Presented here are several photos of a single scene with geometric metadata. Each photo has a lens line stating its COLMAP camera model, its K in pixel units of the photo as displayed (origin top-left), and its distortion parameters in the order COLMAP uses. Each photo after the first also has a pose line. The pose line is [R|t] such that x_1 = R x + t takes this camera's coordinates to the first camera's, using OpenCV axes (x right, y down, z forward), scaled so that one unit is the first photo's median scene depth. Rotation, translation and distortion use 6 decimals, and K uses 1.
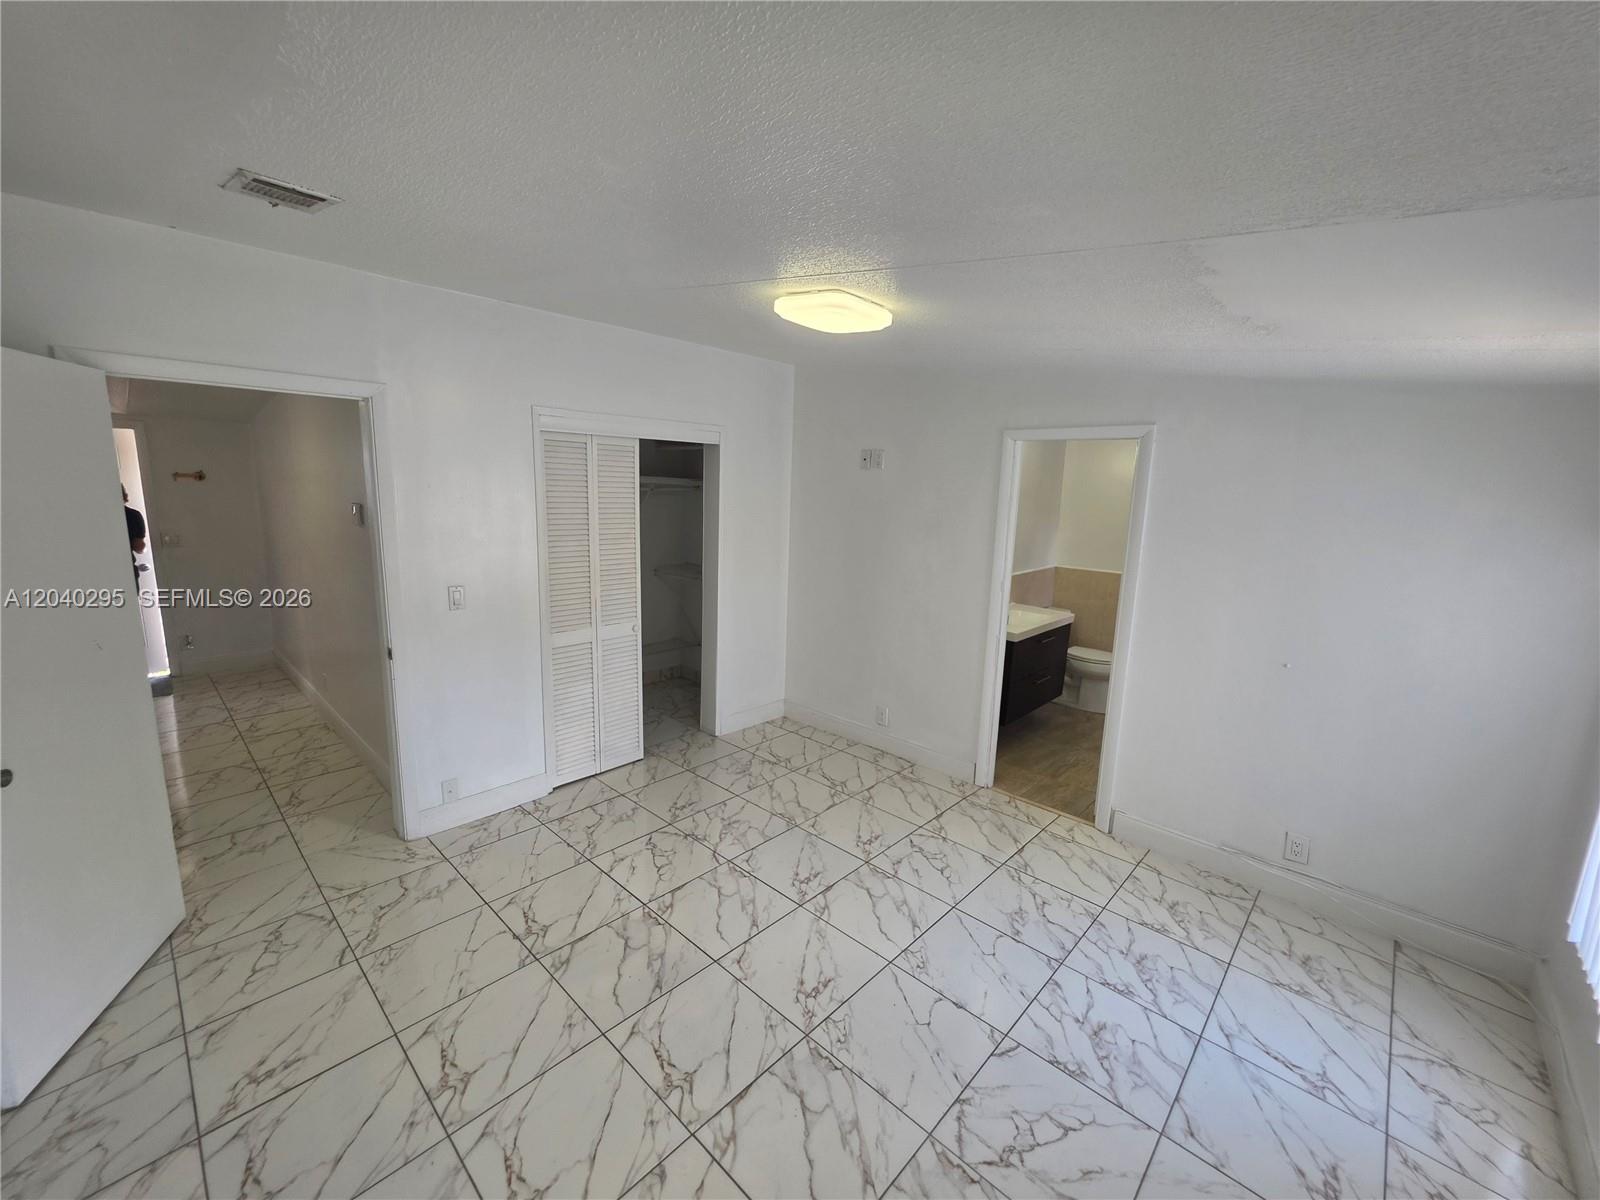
lens RADIAL K [[644.4, 0, 797.1], [0, 644.4, 594.1], [0, 0, 1]] dist [-0.000436, -0.000025]
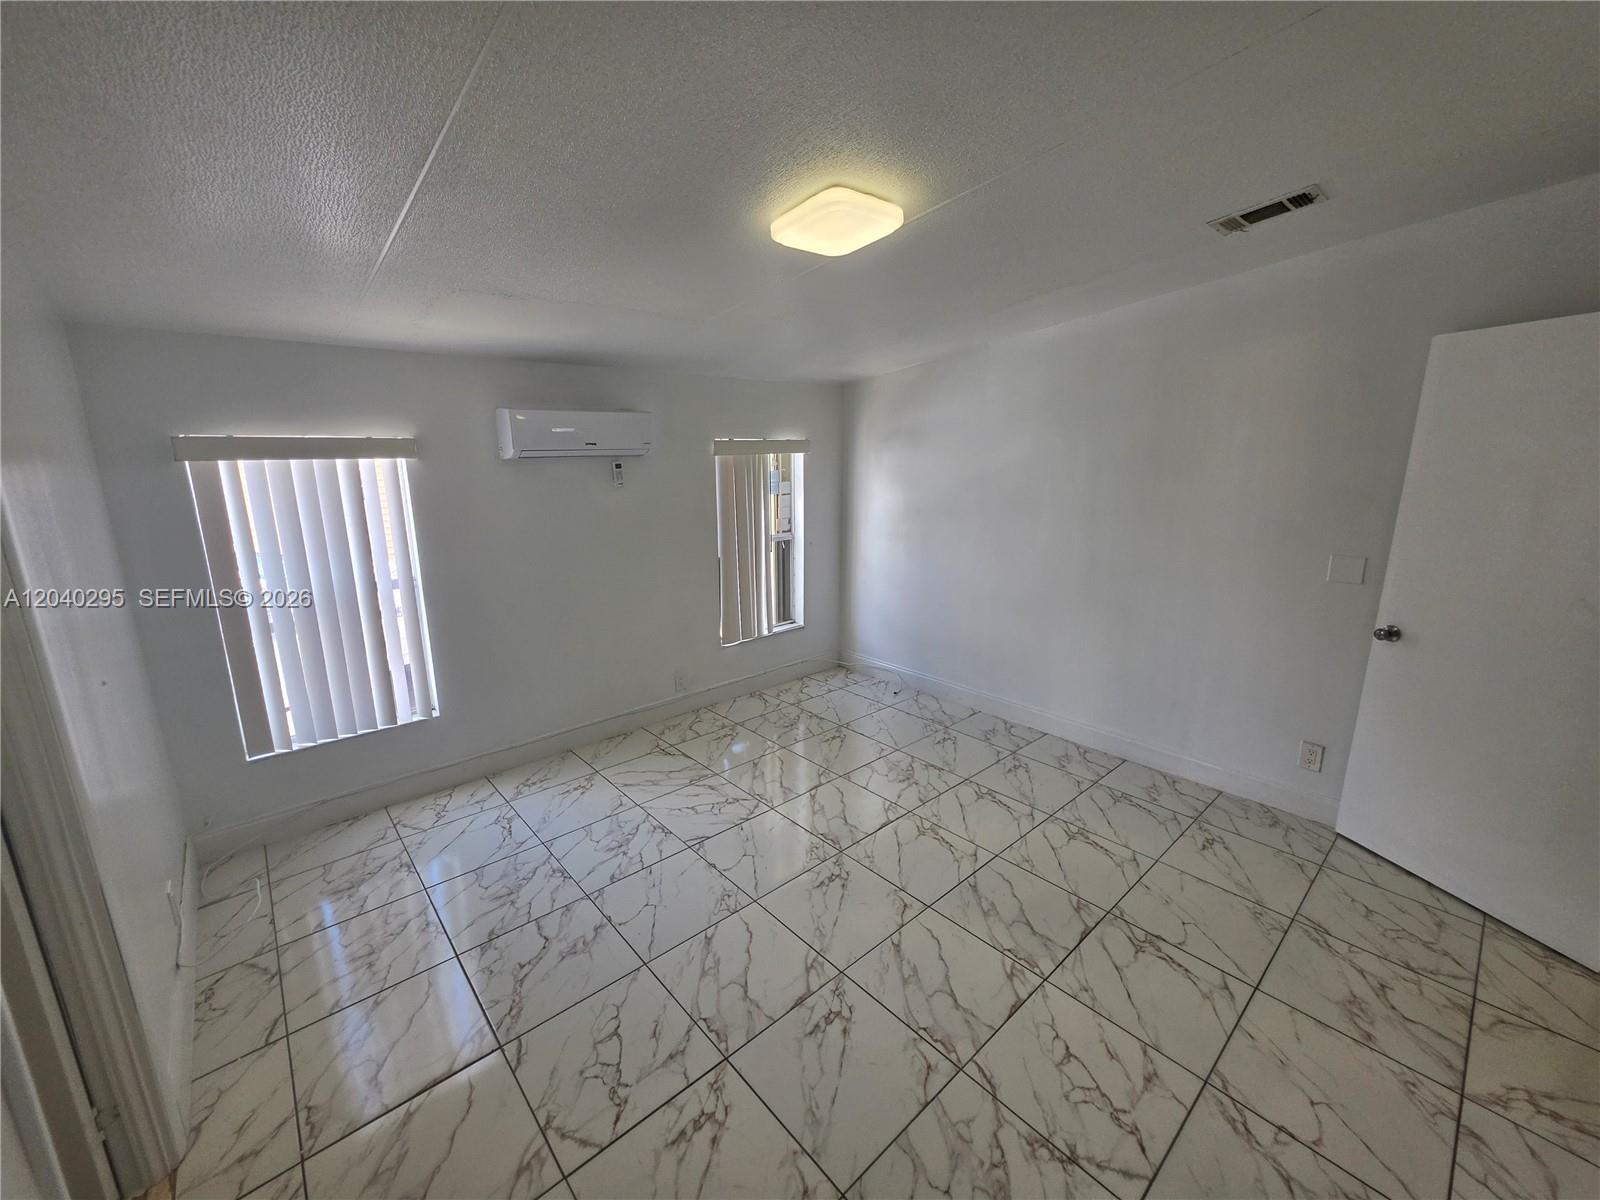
lens RADIAL K [[644.4, 0, 797.1], [0, 644.4, 594.1], [0, 0, 1]] dist [-0.000436, -0.000025]
pose [[-0.995733, -0.041461, 0.082442, 0.014780], [-0.007042, 0.924918, 0.380101, -0.254056], [-0.092012, 0.377898, -0.921264, 1.704672]]
